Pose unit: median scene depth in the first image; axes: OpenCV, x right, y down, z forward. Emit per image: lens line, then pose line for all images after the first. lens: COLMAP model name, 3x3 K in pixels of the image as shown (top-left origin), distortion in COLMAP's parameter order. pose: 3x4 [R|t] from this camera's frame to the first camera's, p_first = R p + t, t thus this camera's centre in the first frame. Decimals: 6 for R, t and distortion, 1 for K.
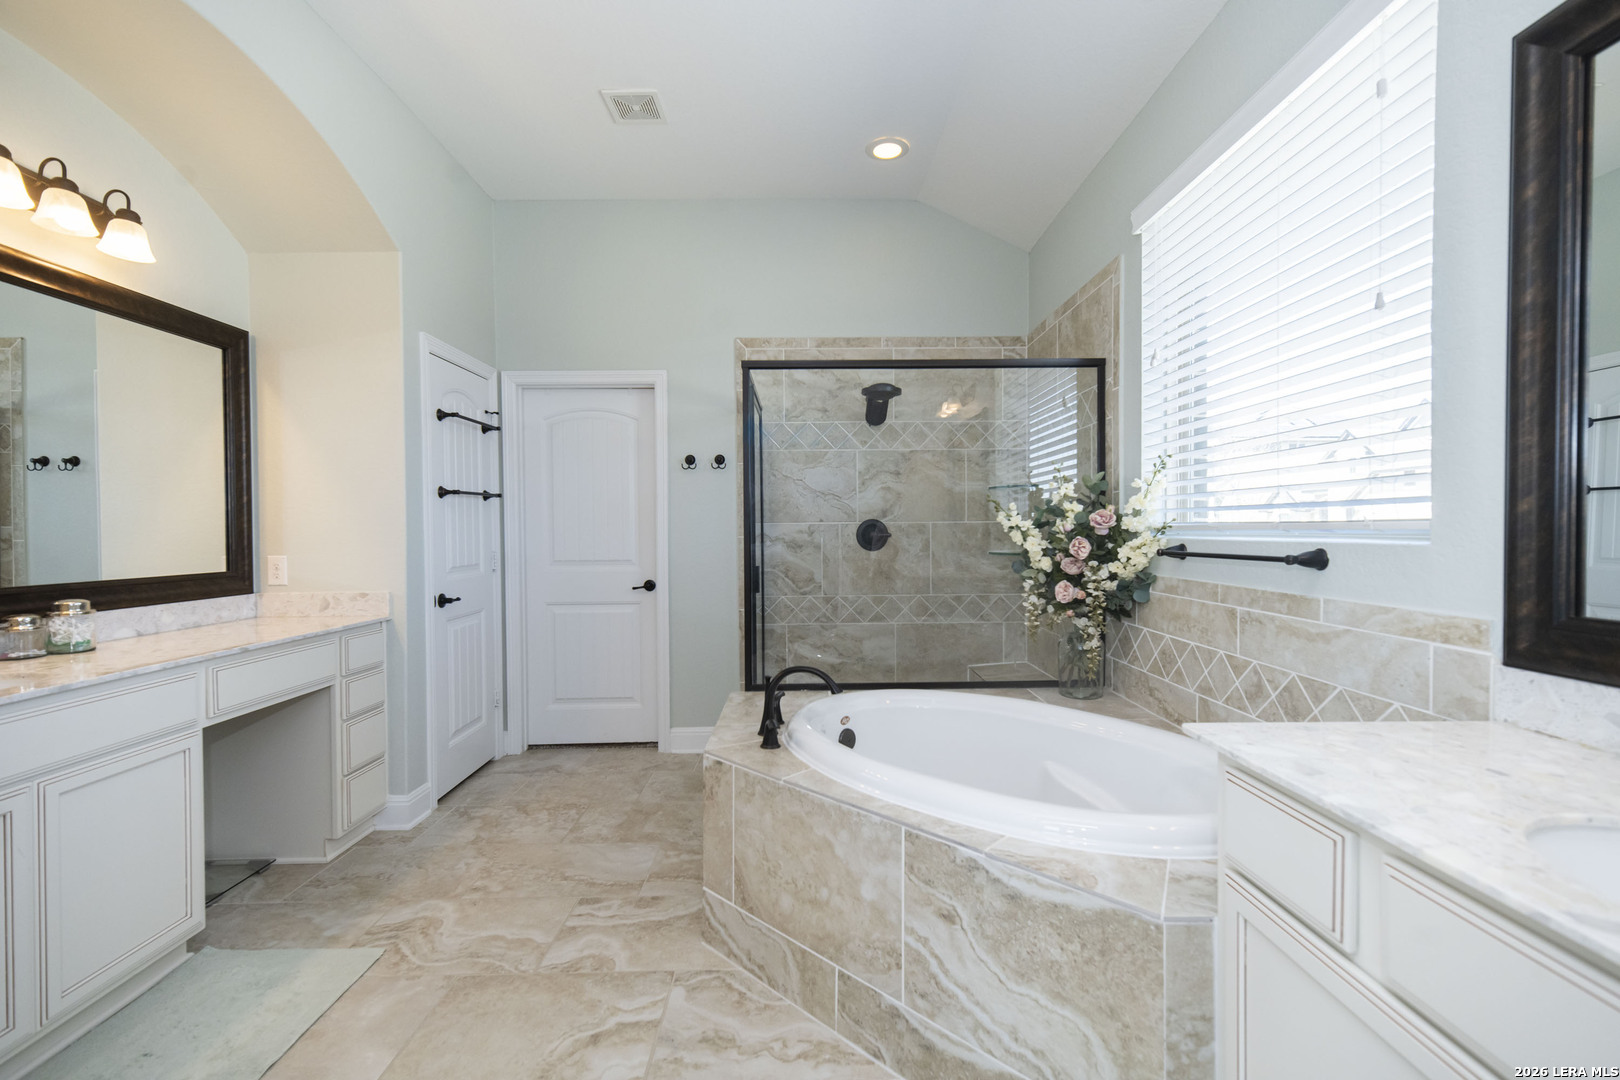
lens RADIAL K [[700.5, 0, 803.3], [0, 700.5, 532.2], [0, 0, 1]] dist [0.009109, 0.000400]
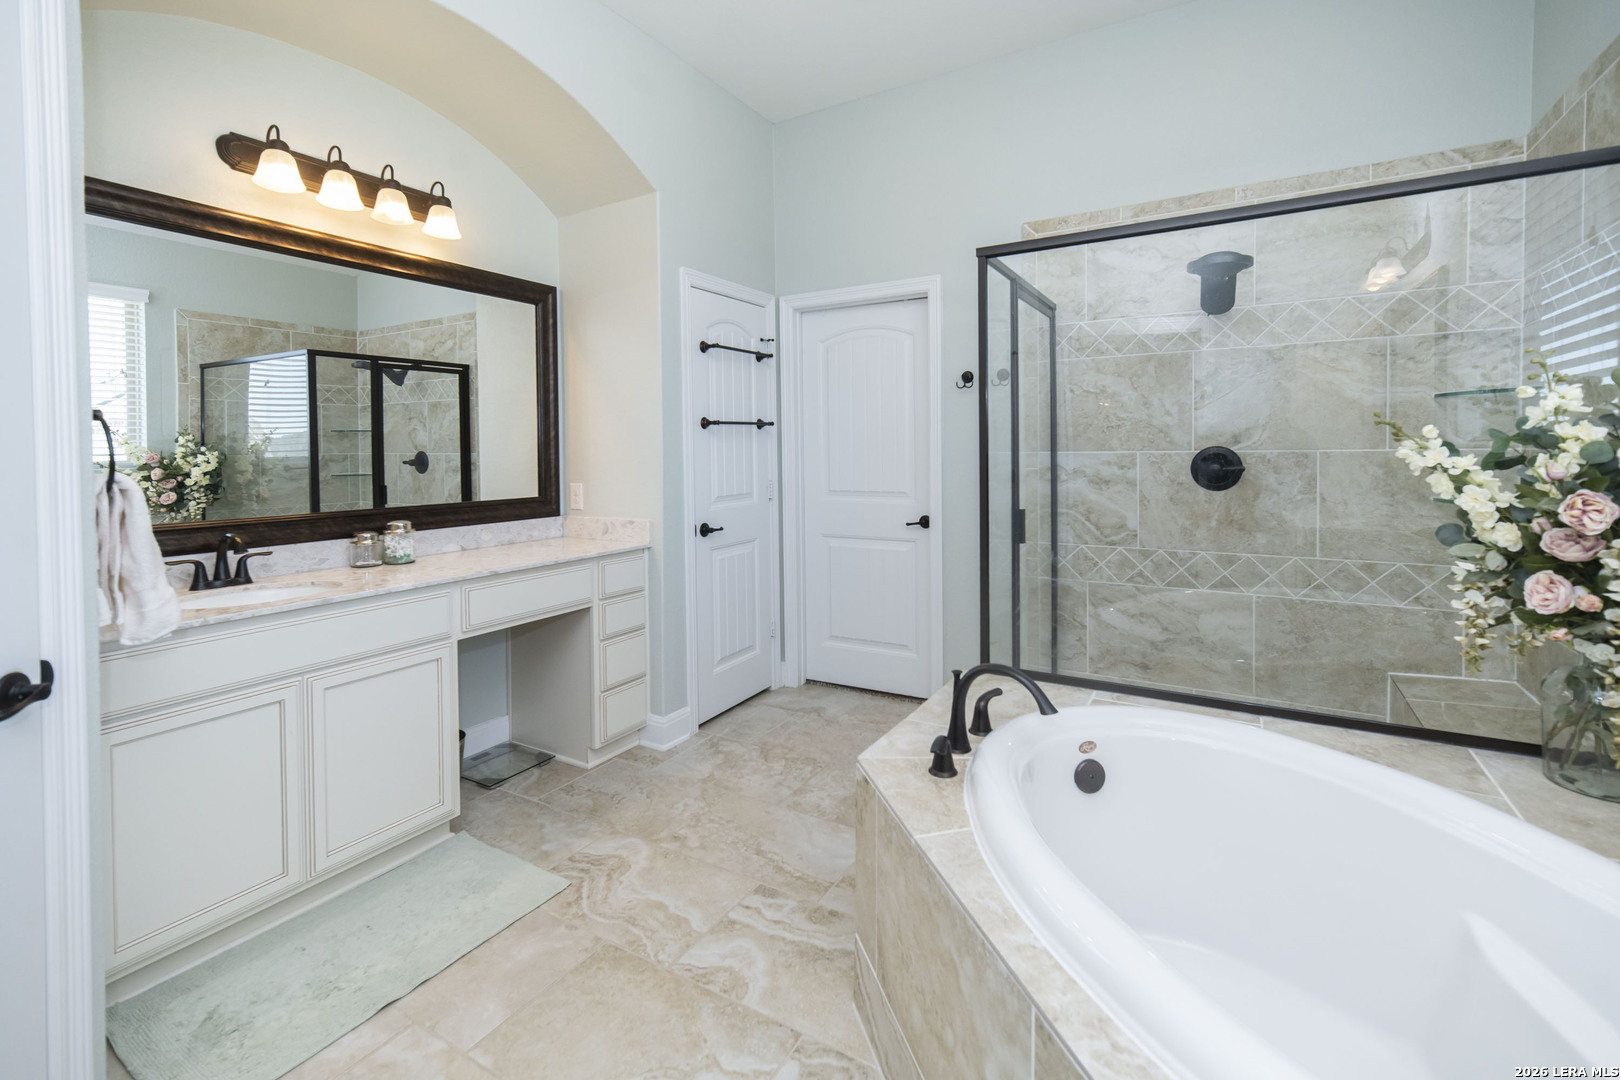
lens RADIAL K [[700.5, 0, 818.4], [0, 700.5, 458.9], [0, 0, 1]] dist [0.009109, 0.000400]
pose [[0.854706, 0.007710, -0.519055, 0.175205], [0.000735, 0.999871, 0.016062, -0.024747], [0.519112, -0.014110, 0.854590, 0.252863]]
